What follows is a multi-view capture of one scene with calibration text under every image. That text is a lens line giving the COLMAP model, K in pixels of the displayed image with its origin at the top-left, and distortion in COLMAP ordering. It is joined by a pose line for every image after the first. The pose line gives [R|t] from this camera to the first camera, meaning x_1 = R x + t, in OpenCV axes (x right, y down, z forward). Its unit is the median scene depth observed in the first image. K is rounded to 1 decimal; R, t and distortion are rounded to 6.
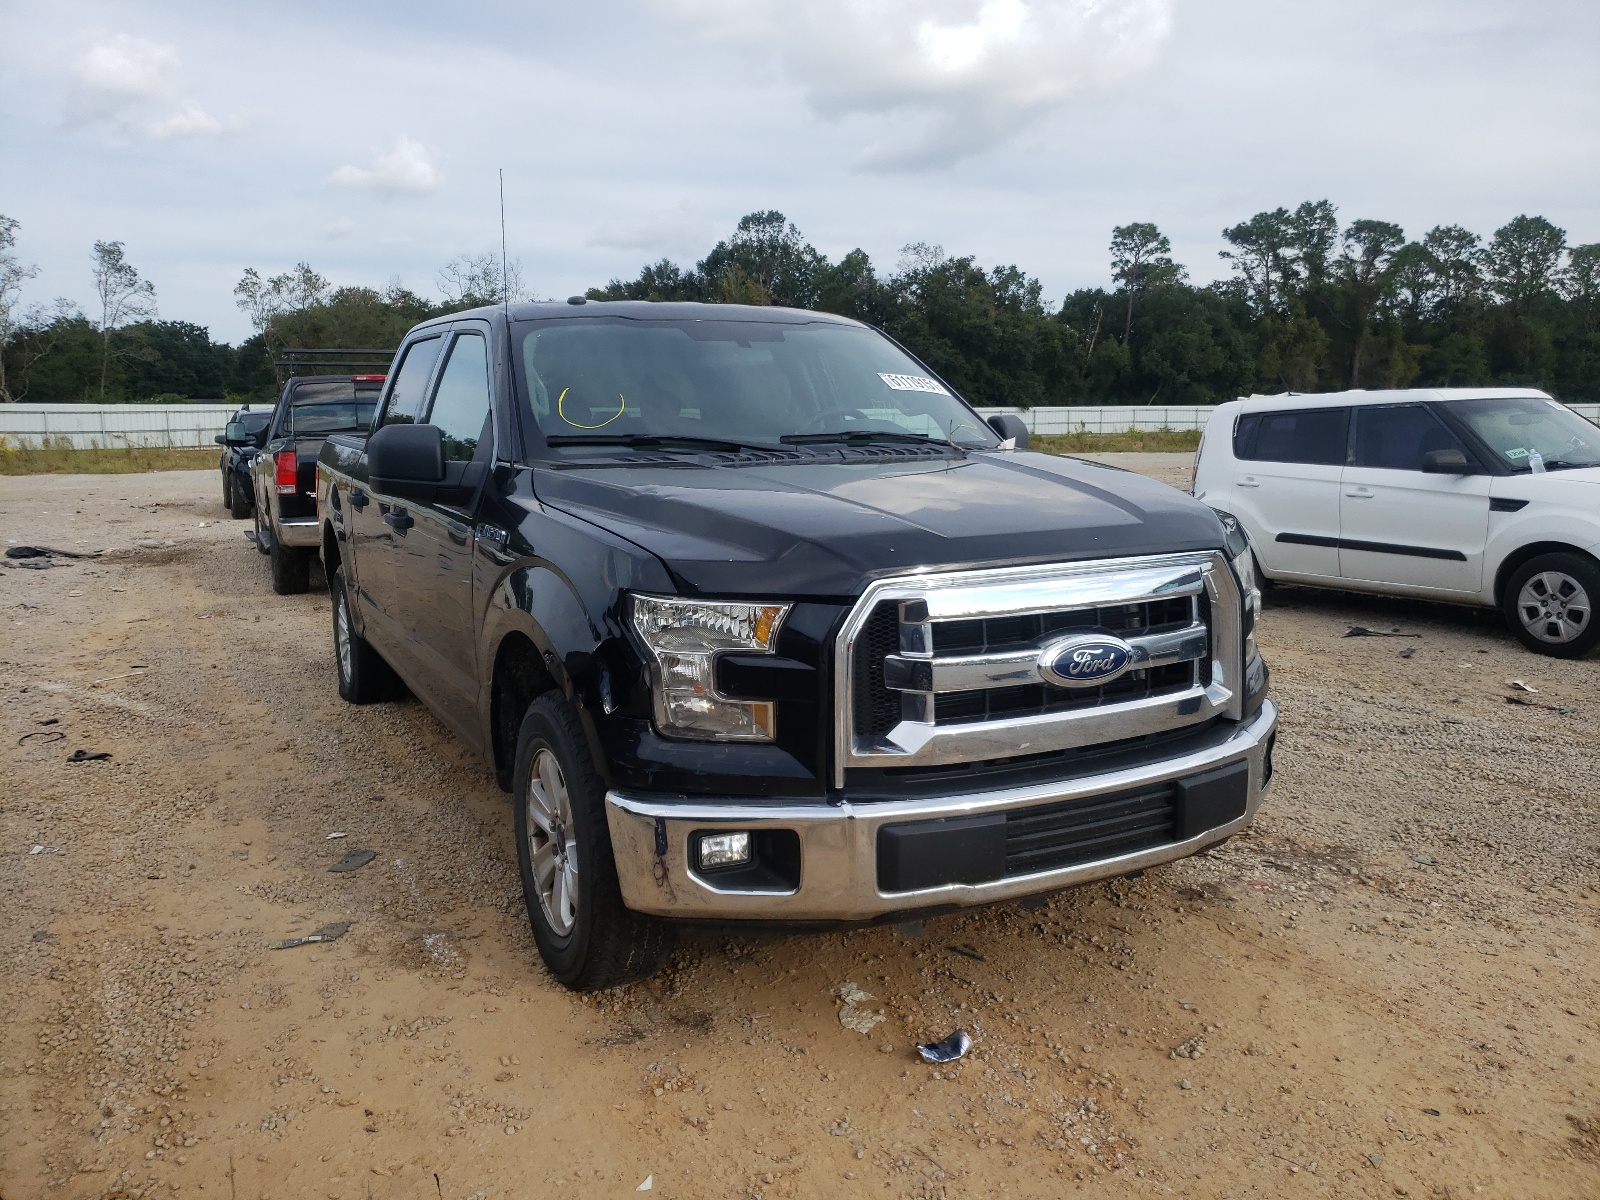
lens RADIAL K [[1207.6, 0, 800.0], [0, 1207.6, 600.0], [0, 0, 1]] dist [0.002217, 0.001316]
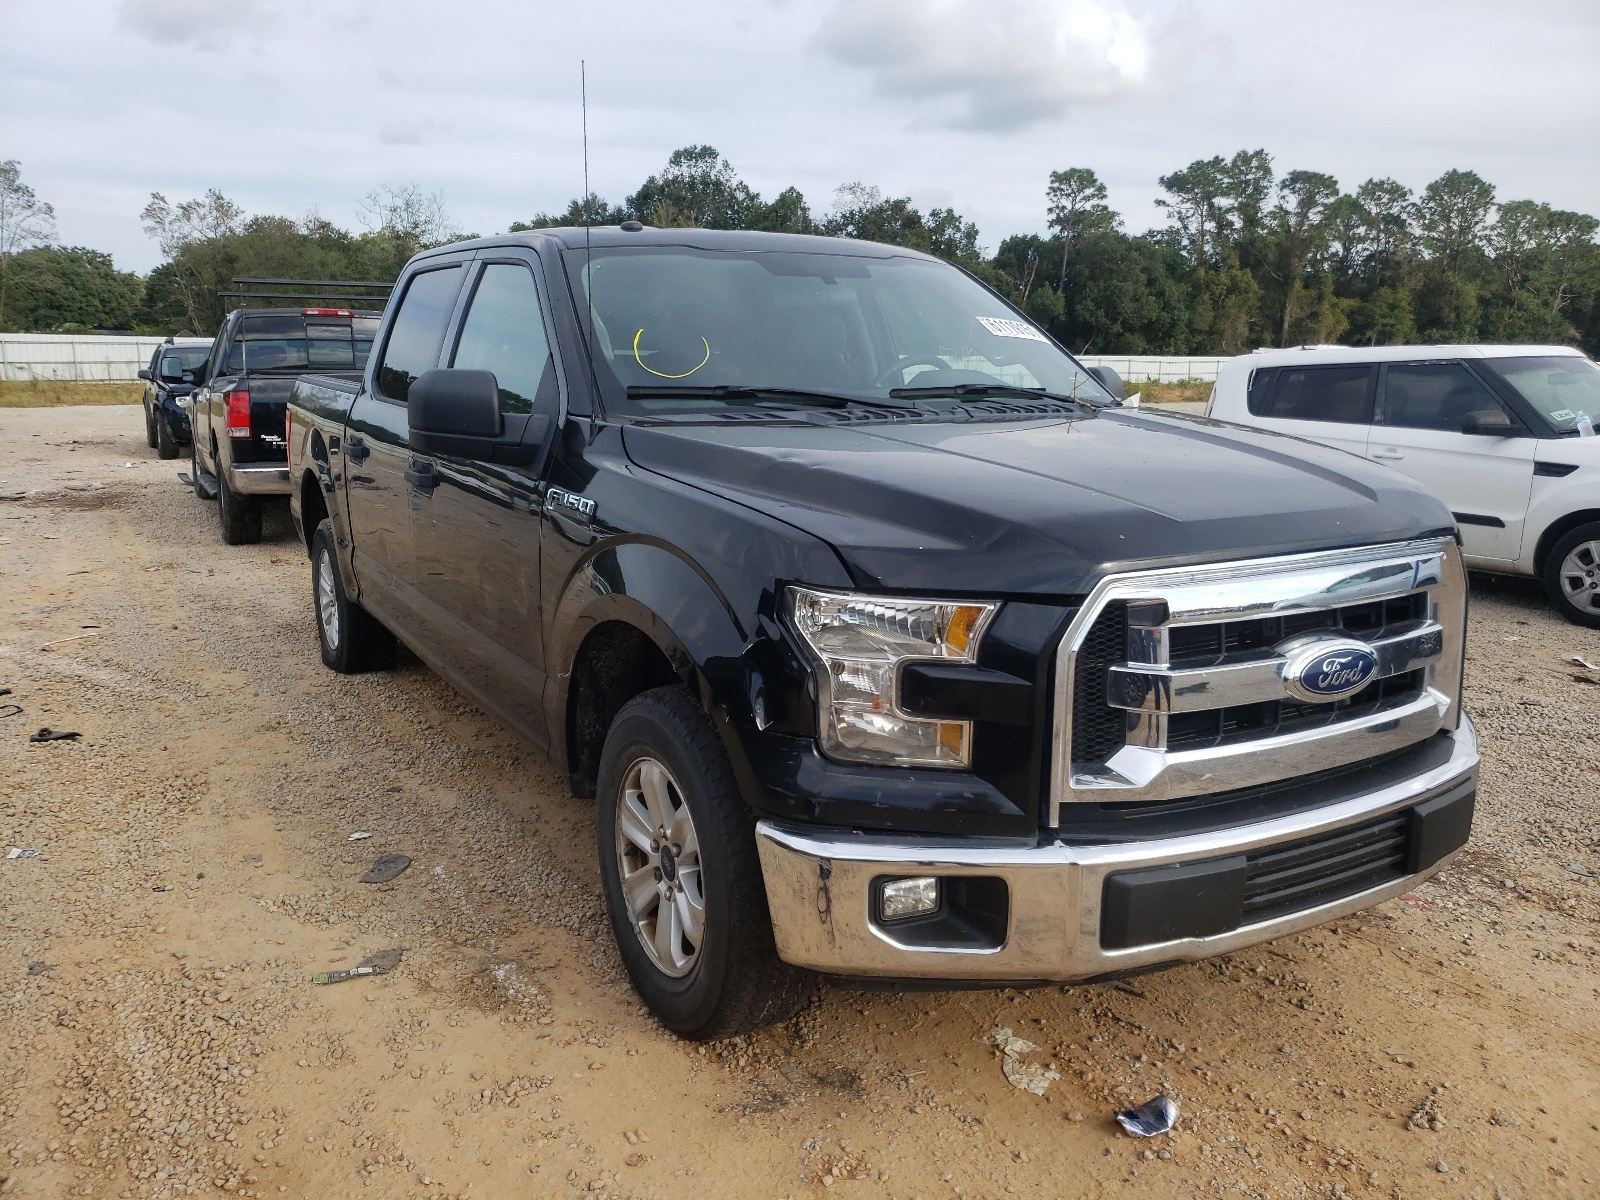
lens RADIAL K [[1226.2, 0, 796.7], [0, 1226.2, 624.0], [0, 0, 1]] dist [-0.007744, 0.014695]
pose [[0.999022, 0.008130, 0.043459, -0.134613], [-0.010768, 0.998091, 0.060816, -0.023423], [-0.042881, -0.061225, 0.997202, 0.130687]]
